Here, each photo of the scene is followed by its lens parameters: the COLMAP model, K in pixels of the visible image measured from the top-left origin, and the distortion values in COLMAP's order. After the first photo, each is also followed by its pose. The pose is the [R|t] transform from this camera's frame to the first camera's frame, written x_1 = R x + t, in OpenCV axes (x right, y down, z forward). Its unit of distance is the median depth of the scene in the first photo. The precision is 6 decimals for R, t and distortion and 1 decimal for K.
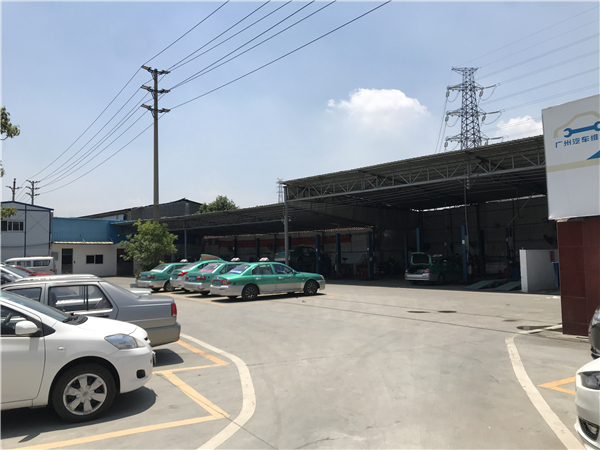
lens RADIAL K [[493.6, 0, 298.4], [0, 493.6, 221.6], [0, 0, 1]] dist [0.029961, -0.018796]
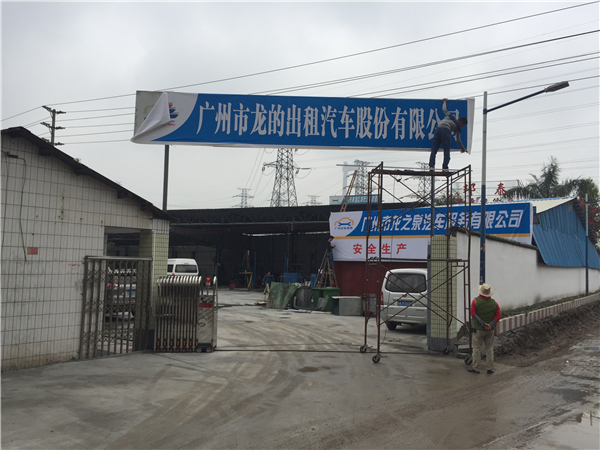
lens RADIAL K [[516.8, 0, 304.4], [0, 516.8, 221.9], [0, 0, 1]] dist [0.041827, -0.053008]
pose [[0.923101, 0.068994, 0.378319, -0.188607], [-0.061908, 0.997604, -0.030876, -0.031714], [-0.379543, 0.005080, 0.925160, -0.417293]]
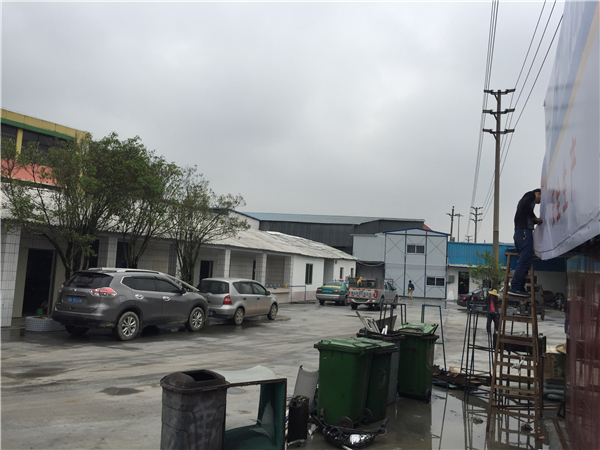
lens RADIAL K [[516.8, 0, 303.8], [0, 516.8, 228.6], [0, 0, 1]] dist [0.041827, -0.053008]
pose [[0.602709, -0.012467, -0.797864, 0.294595], [-0.013672, 0.999570, -0.025946, -0.005523], [0.797844, 0.026547, 0.602279, 0.092196]]
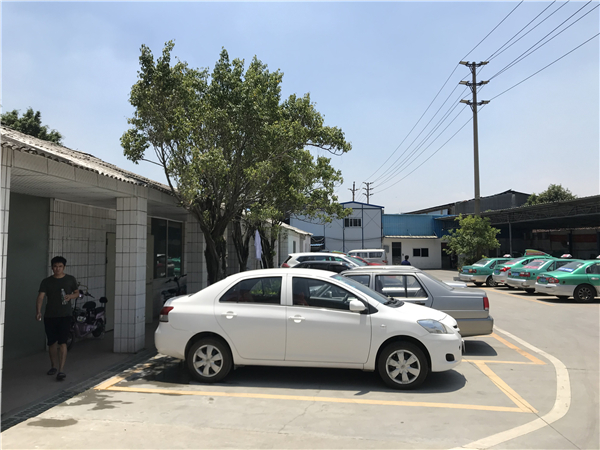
lens RADIAL K [[493.6, 0, 296.9], [0, 493.6, 221.8], [0, 0, 1]] dist [0.029961, -0.018796]
pose [[0.803719, -0.018751, -0.594714, 0.013014], [0.026300, 0.999646, 0.004026, -0.001413], [0.594428, -0.018877, 0.803927, -0.015299]]
